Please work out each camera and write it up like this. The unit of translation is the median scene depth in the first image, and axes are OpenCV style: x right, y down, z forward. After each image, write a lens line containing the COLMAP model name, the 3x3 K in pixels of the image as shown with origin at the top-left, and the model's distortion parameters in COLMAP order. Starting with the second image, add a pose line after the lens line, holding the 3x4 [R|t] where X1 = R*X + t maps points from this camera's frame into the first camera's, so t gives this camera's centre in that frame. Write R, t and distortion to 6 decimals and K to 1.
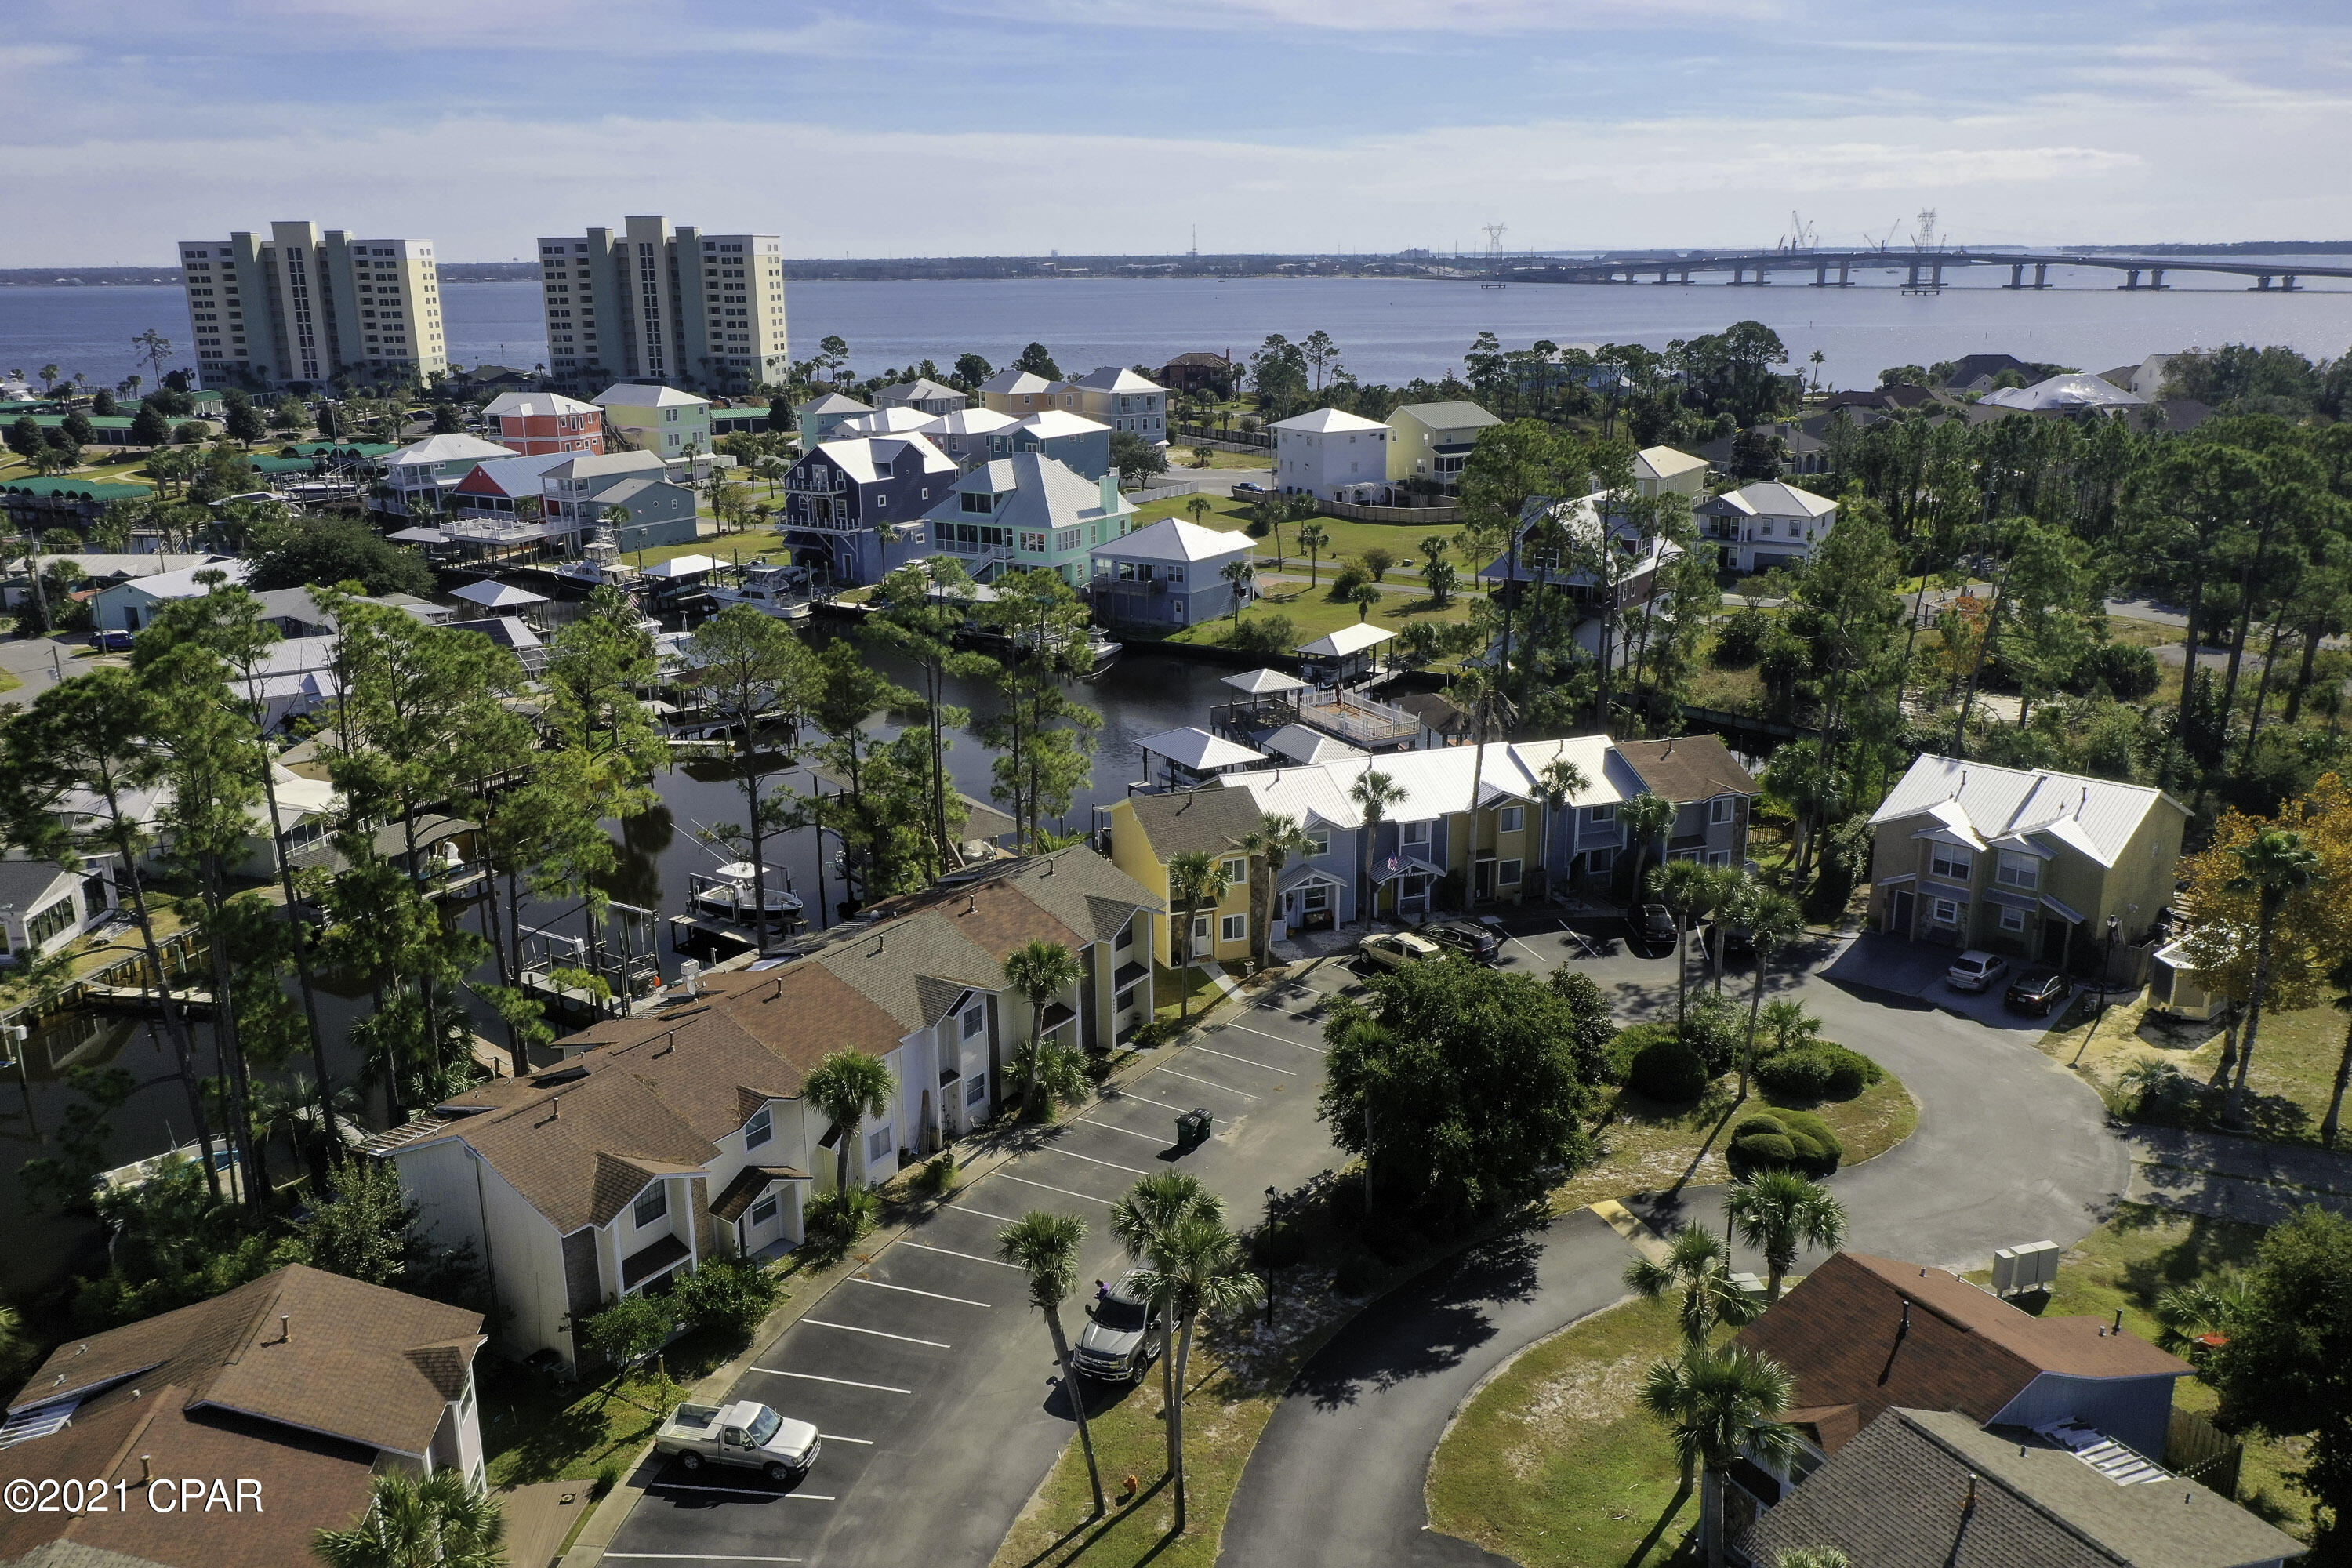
lens RADIAL K [[1835.7, 0, 1173.6], [0, 1835.7, 778.4], [0, 0, 1]] dist [0.010990, -0.009229]
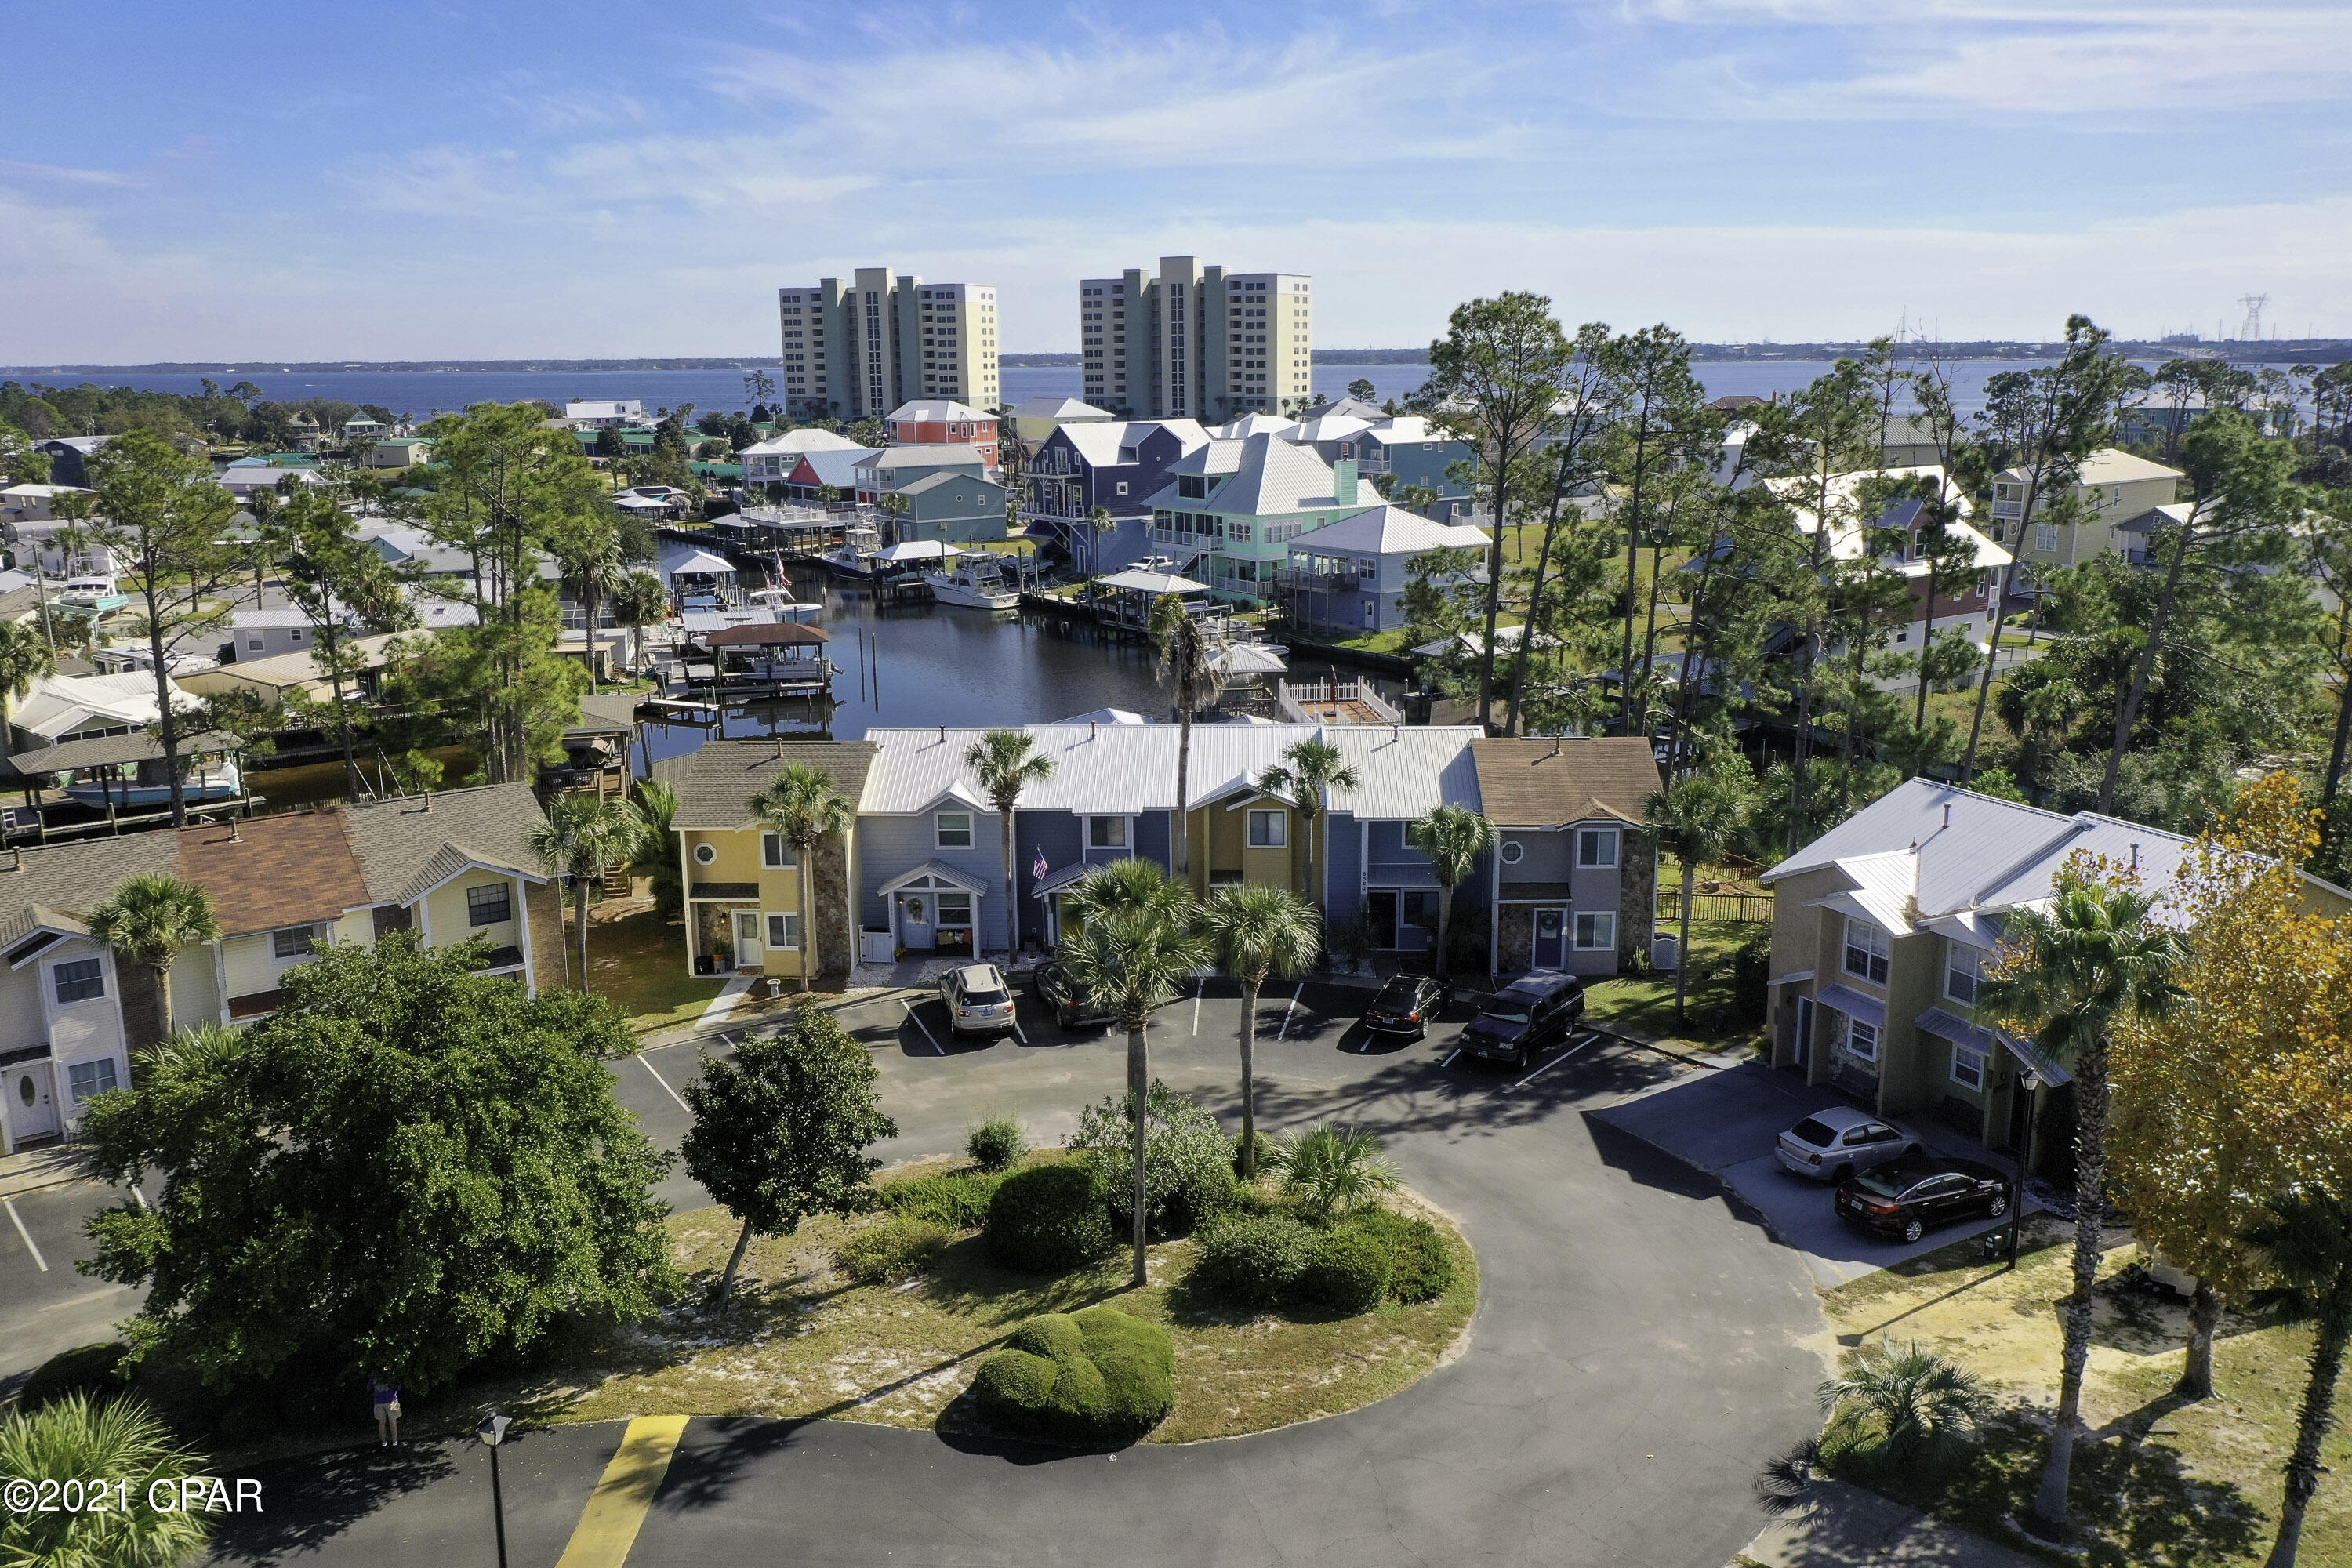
lens RADIAL K [[1835.7, 0, 1177.7], [0, 1835.7, 788.1], [0, 0, 1]] dist [0.010990, -0.009229]
pose [[0.934427, 0.083040, -0.346339, 0.189699], [-0.097050, 0.995007, -0.023274, 0.012916], [0.342677, 0.055360, 0.937821, 0.175626]]
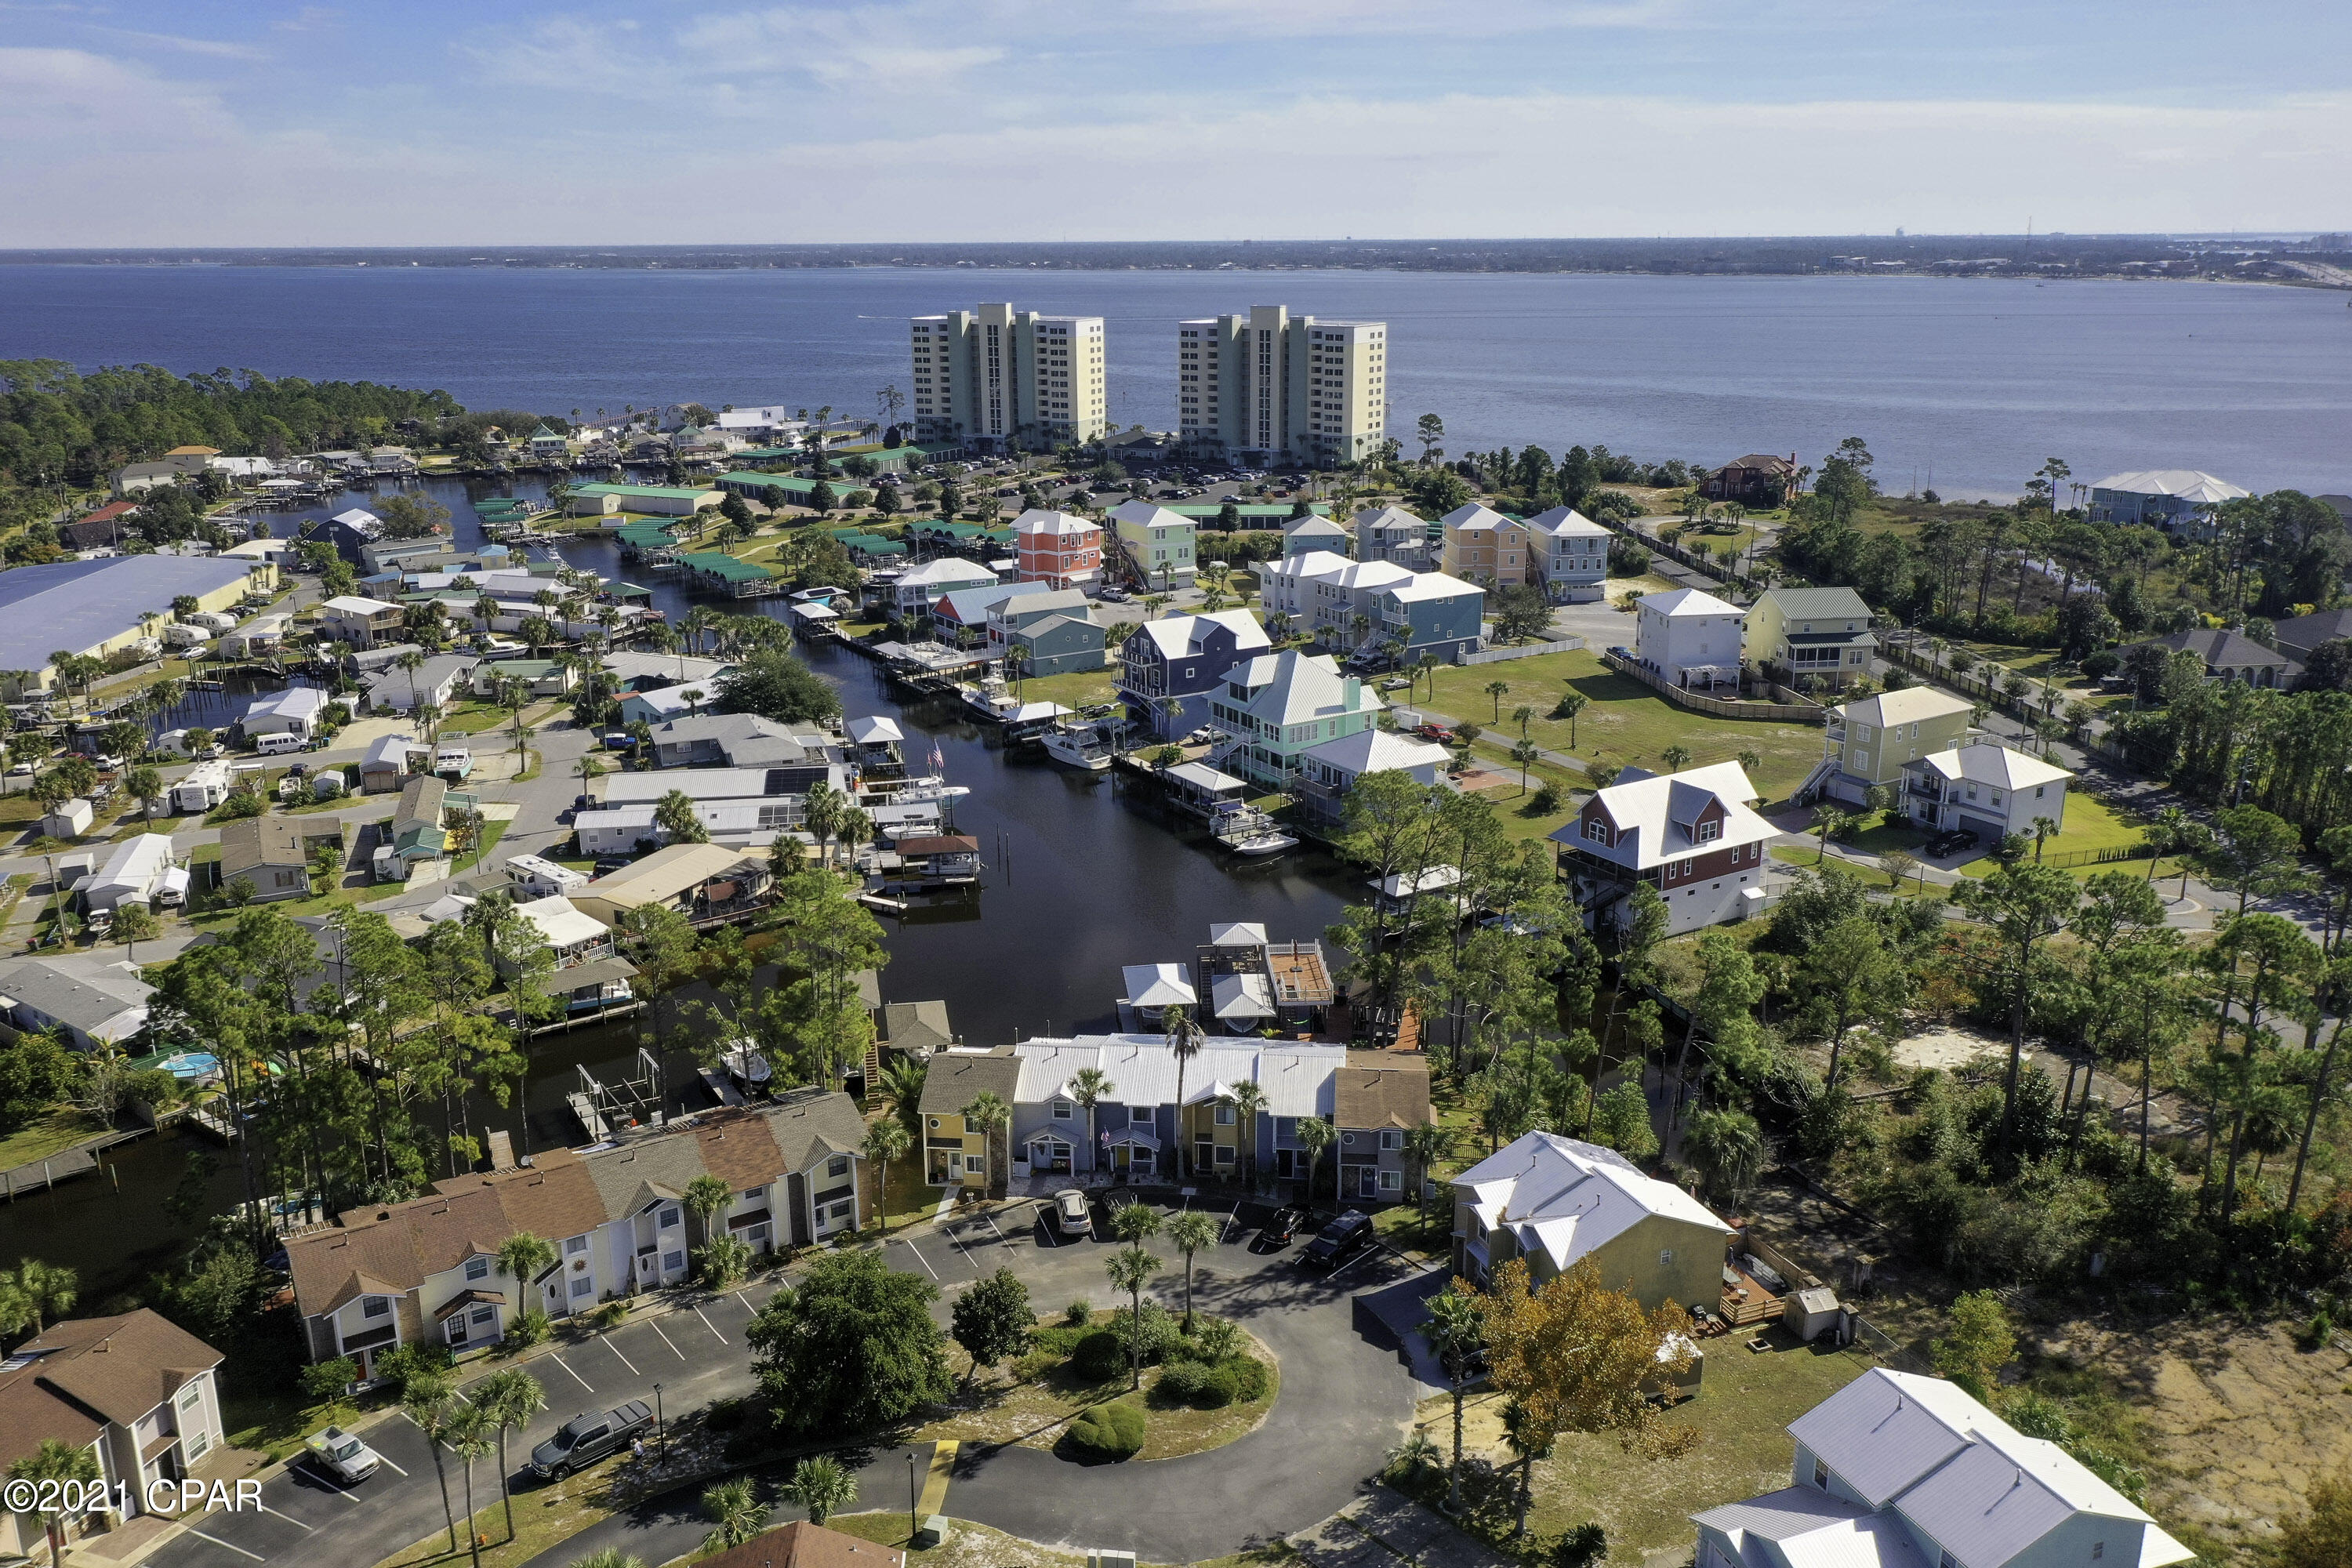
lens RADIAL K [[1835.7, 0, 1181.7], [0, 1835.7, 771.5], [0, 0, 1]] dist [0.010990, -0.009229]
pose [[0.912581, 0.120669, -0.390685, 0.310081], [-0.117519, 0.992553, 0.032059, -0.125439], [0.391644, 0.016656, 0.919966, -0.098064]]
